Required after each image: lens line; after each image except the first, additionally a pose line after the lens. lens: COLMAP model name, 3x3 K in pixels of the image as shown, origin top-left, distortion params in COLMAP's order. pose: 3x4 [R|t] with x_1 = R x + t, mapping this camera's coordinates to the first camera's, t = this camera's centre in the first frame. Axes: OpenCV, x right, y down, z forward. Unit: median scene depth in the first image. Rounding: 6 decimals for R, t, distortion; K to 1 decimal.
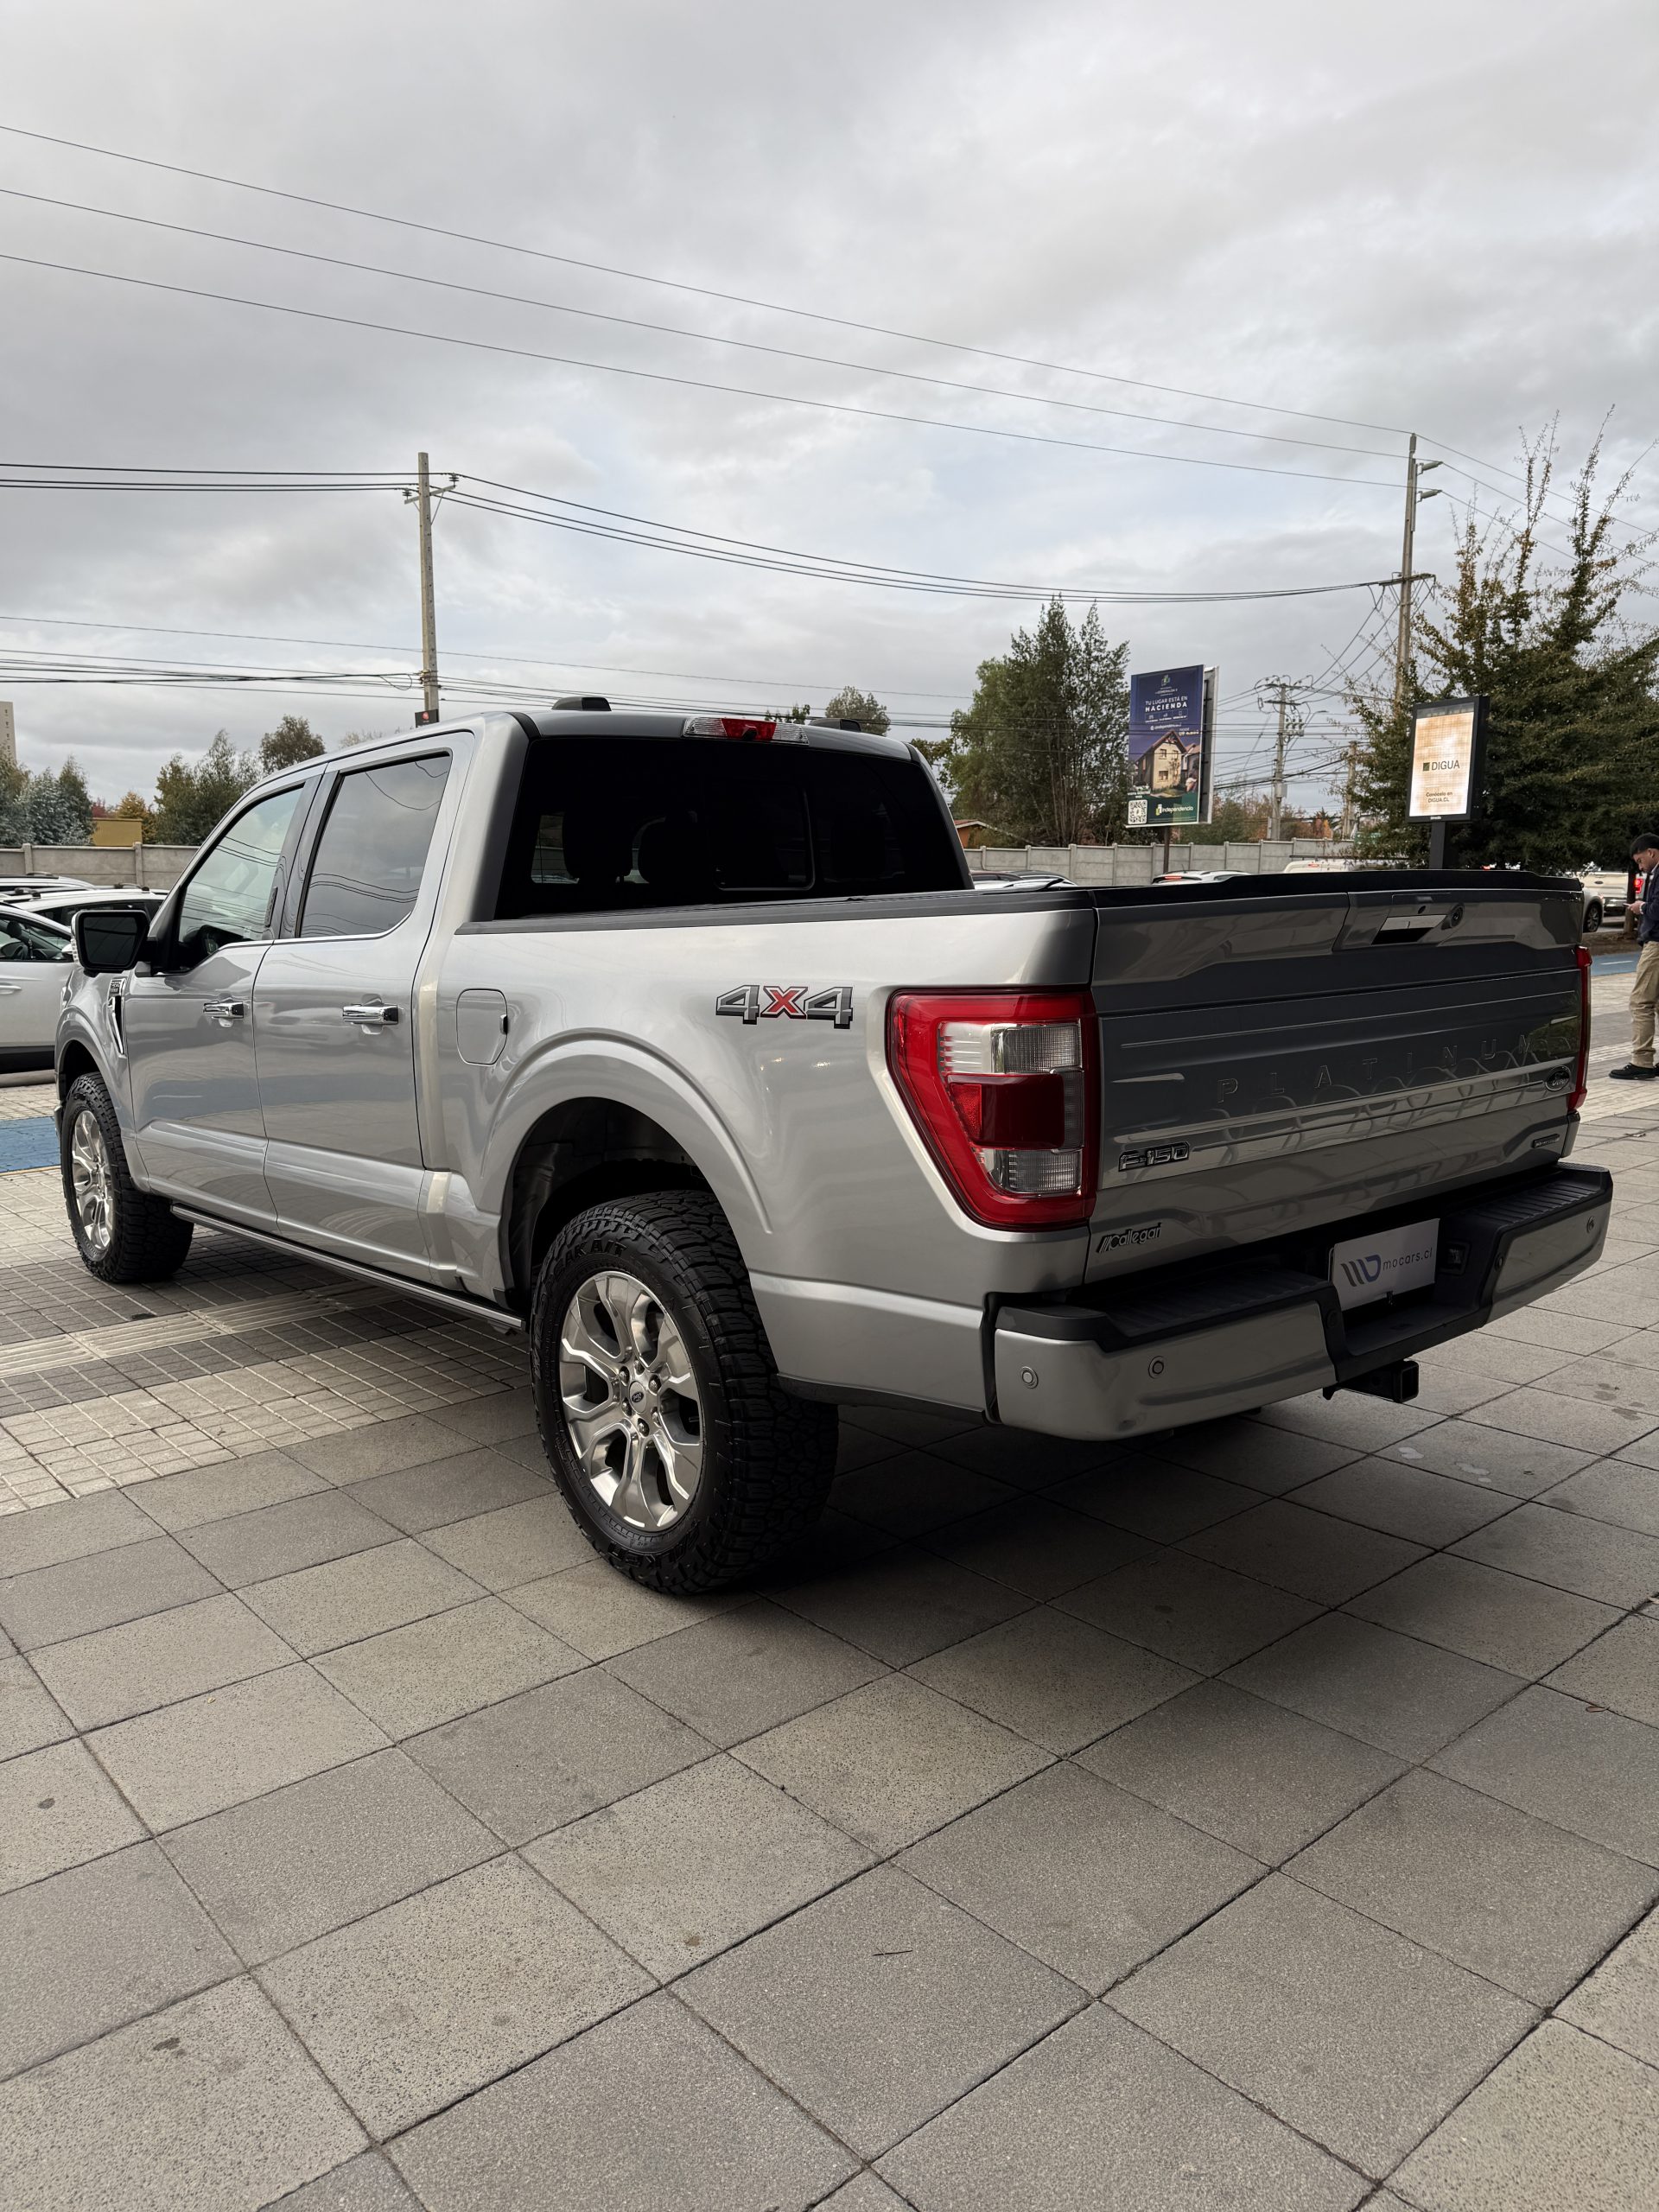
lens RADIAL K [[1567.8, 0, 829.5], [0, 1567.8, 1106.0], [0, 0, 1]] dist [0.128804, -0.250541]
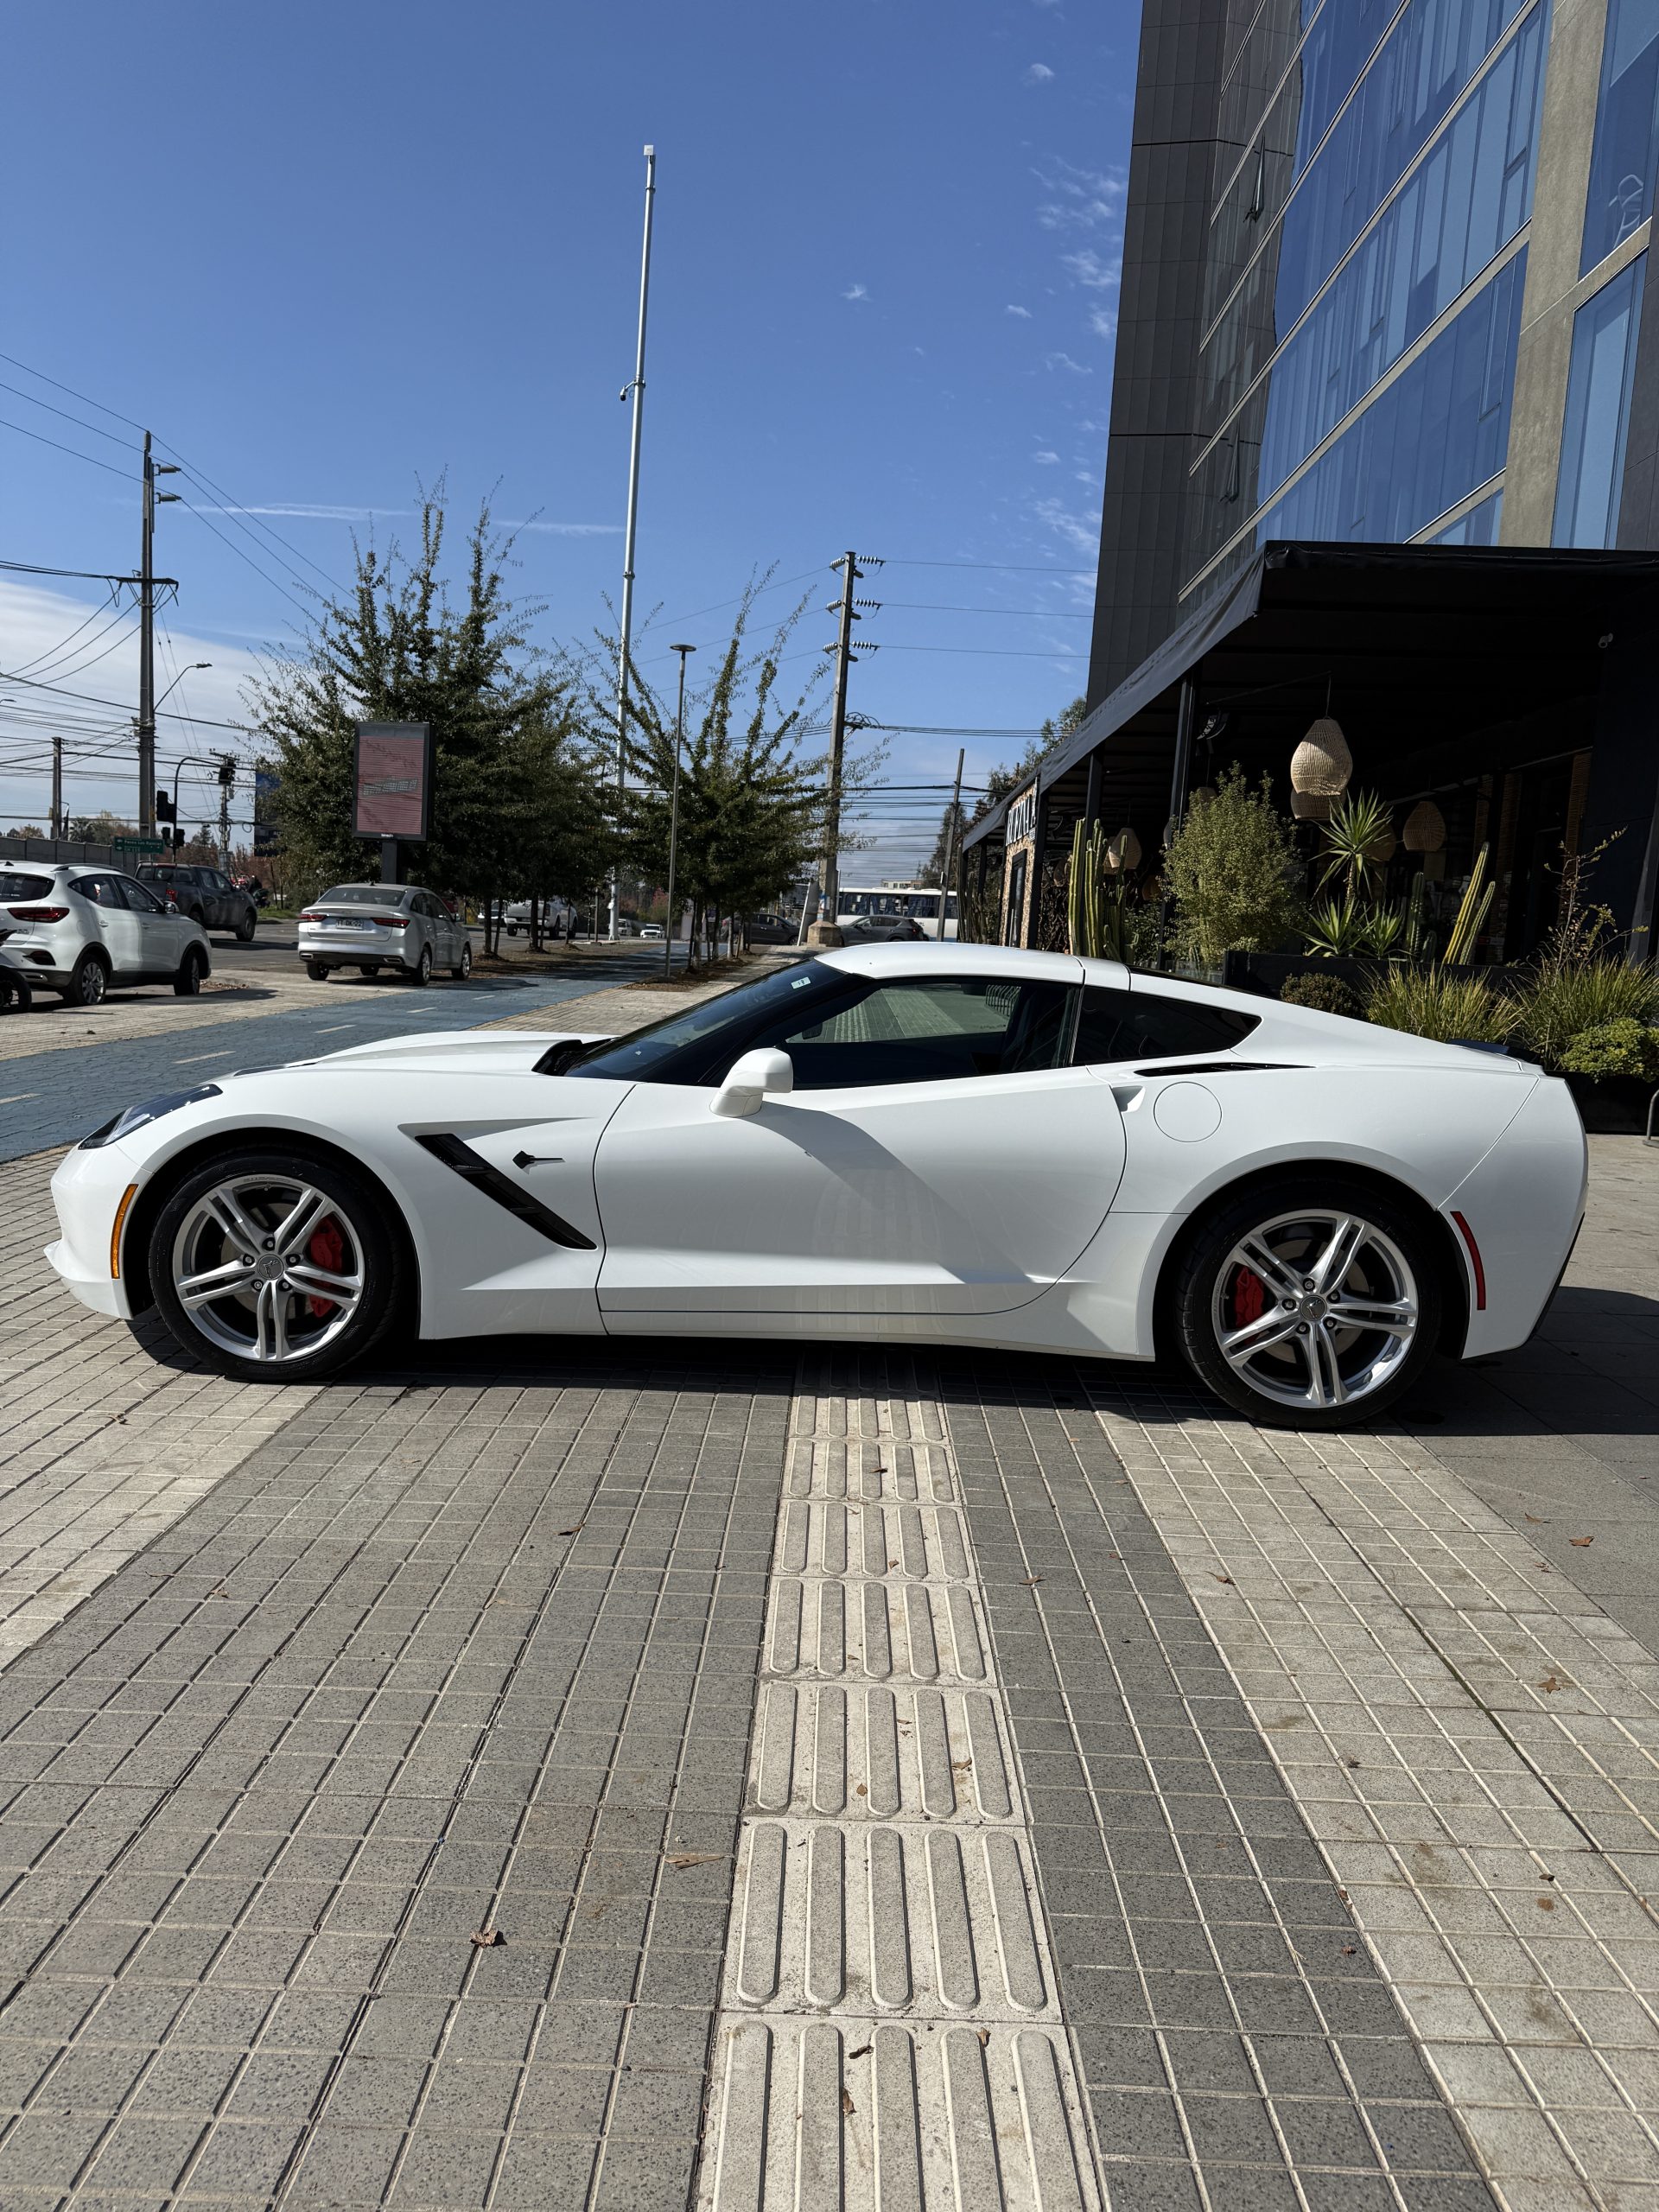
lens RADIAL K [[1588.6, 0, 832.9], [0, 1588.6, 1103.9], [0, 0, 1]] dist [0.007075, 0.000098]
pose [[0.653685, -0.034437, 0.755983, -0.179241], [0.043409, 0.999026, 0.007973, -0.002878], [-0.755521, 0.027605, 0.654543, 0.098415]]
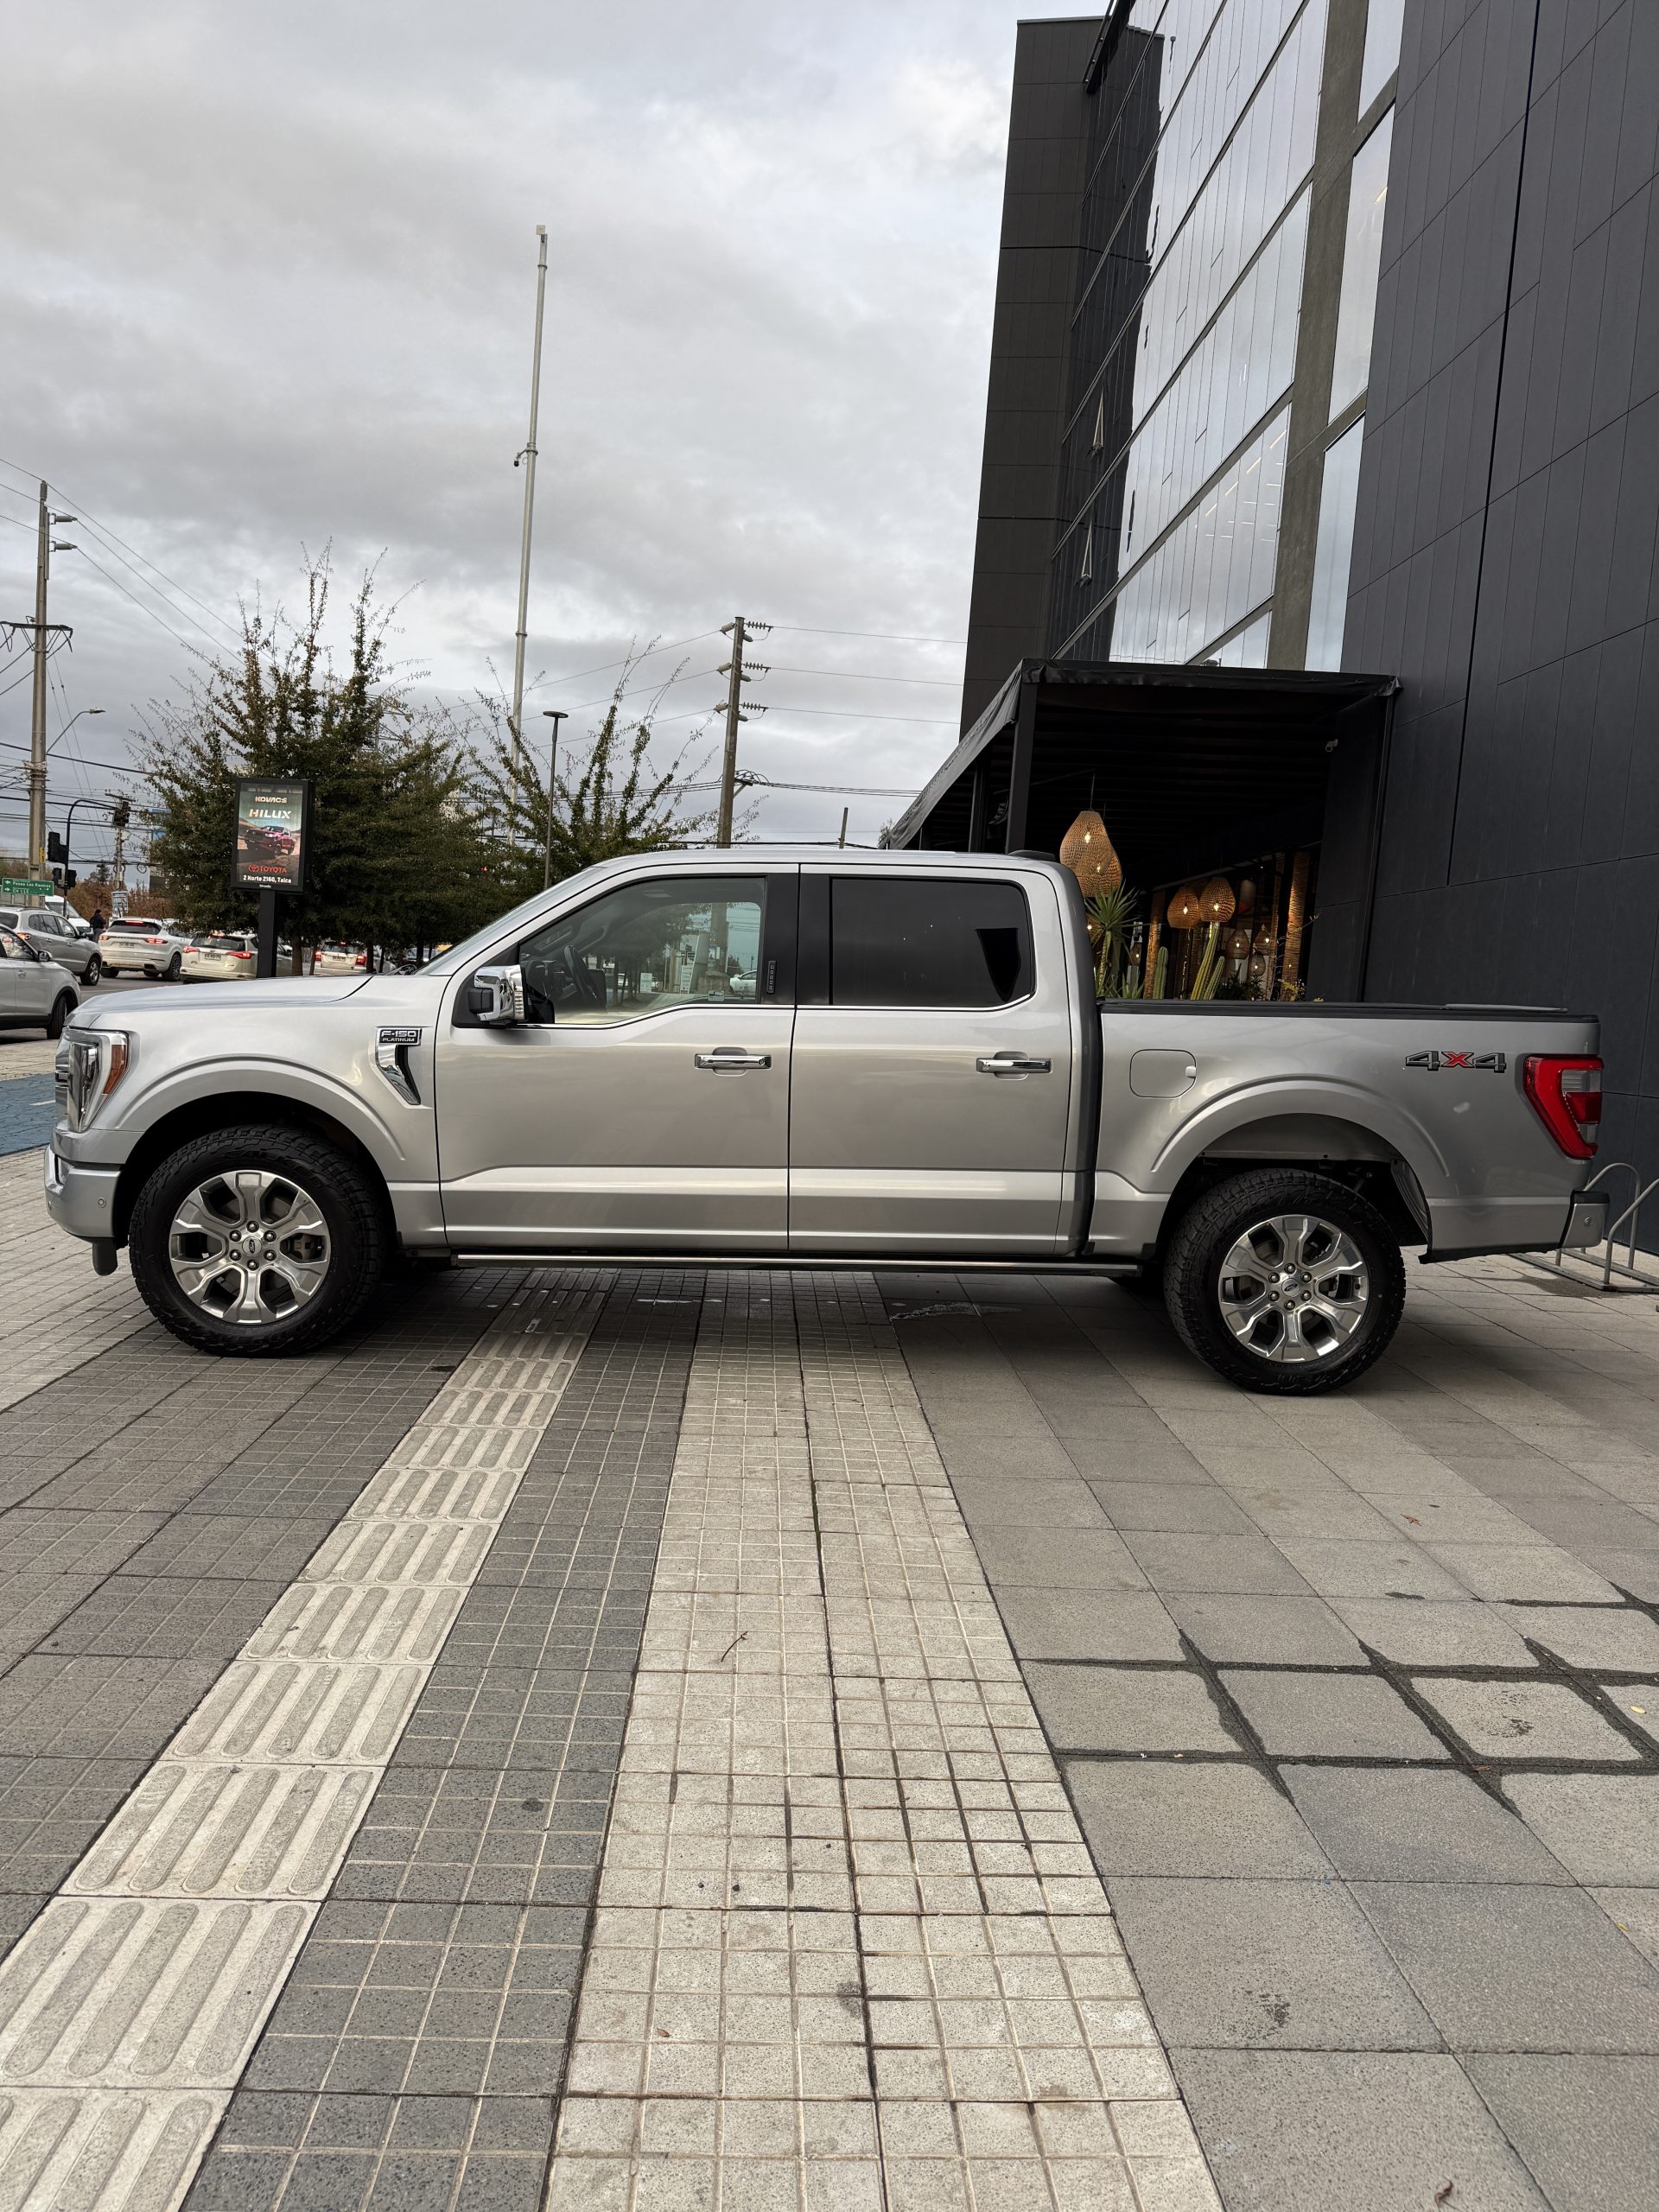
lens RADIAL K [[1565.6, 0, 877.1], [0, 1565.6, 1111.6], [0, 0, 1]] dist [-0.000331, 0.000167]
pose [[0.589086, -0.014573, 0.807939, -0.197469], [0.039130, 0.999179, -0.010507, -0.000770], [-0.807122, 0.037804, 0.589172, 0.040421]]
